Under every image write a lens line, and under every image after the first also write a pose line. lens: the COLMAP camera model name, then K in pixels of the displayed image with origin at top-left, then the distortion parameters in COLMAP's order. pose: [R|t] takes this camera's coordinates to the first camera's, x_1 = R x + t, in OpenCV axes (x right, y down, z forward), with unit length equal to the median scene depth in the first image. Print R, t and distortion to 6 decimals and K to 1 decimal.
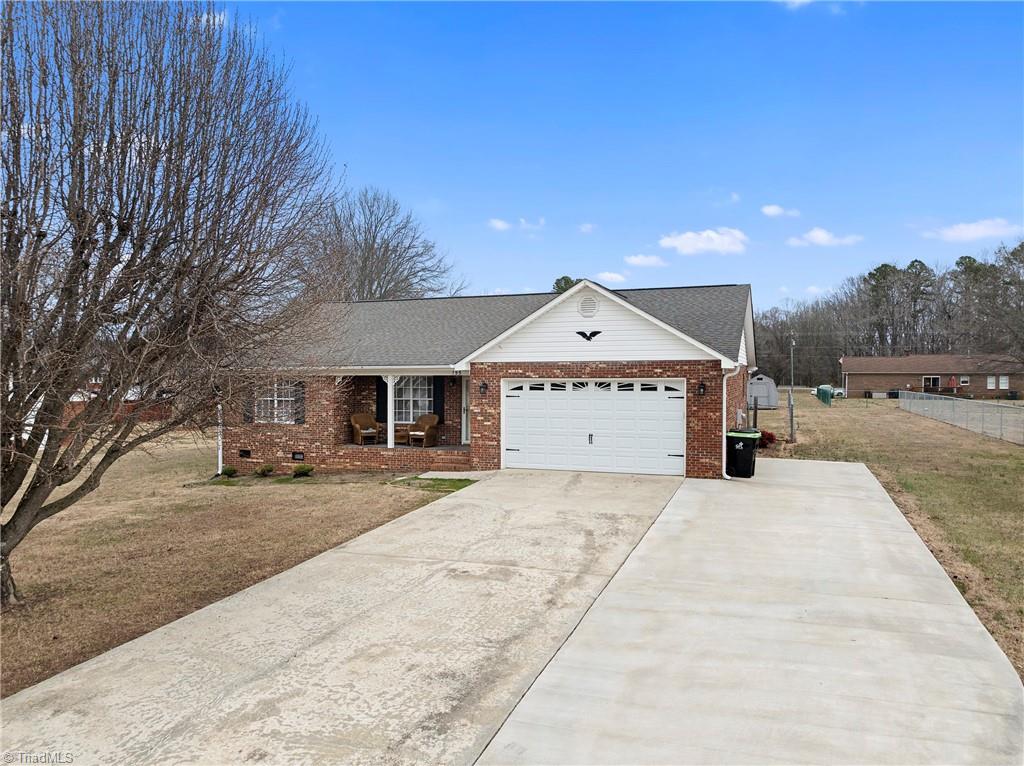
lens RADIAL K [[712.7, 0, 511.7], [0, 712.7, 383.0], [0, 0, 1]] dist [-0.036154, 0.000360]
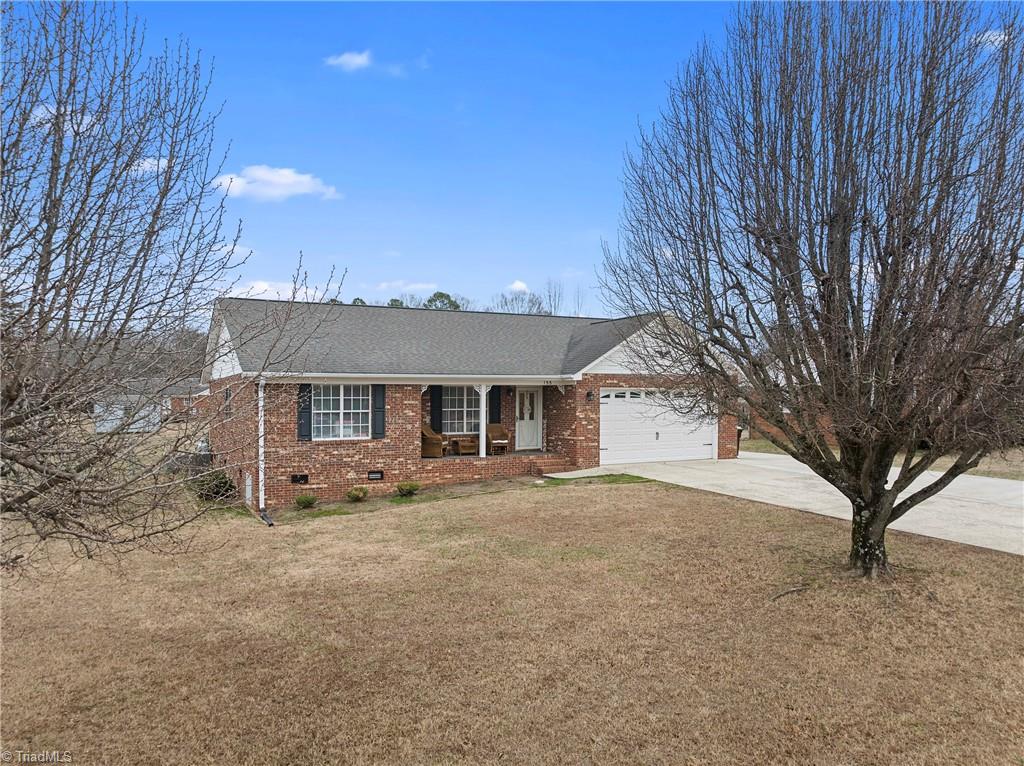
lens RADIAL K [[712.7, 0, 511.3], [0, 712.7, 384.1], [0, 0, 1]] dist [-0.036154, 0.000360]
pose [[0.682555, 0.014760, 0.730685, -0.873253], [0.010933, 0.999478, -0.030402, 0.019395], [-0.730752, 0.028740, 0.682037, 0.287522]]
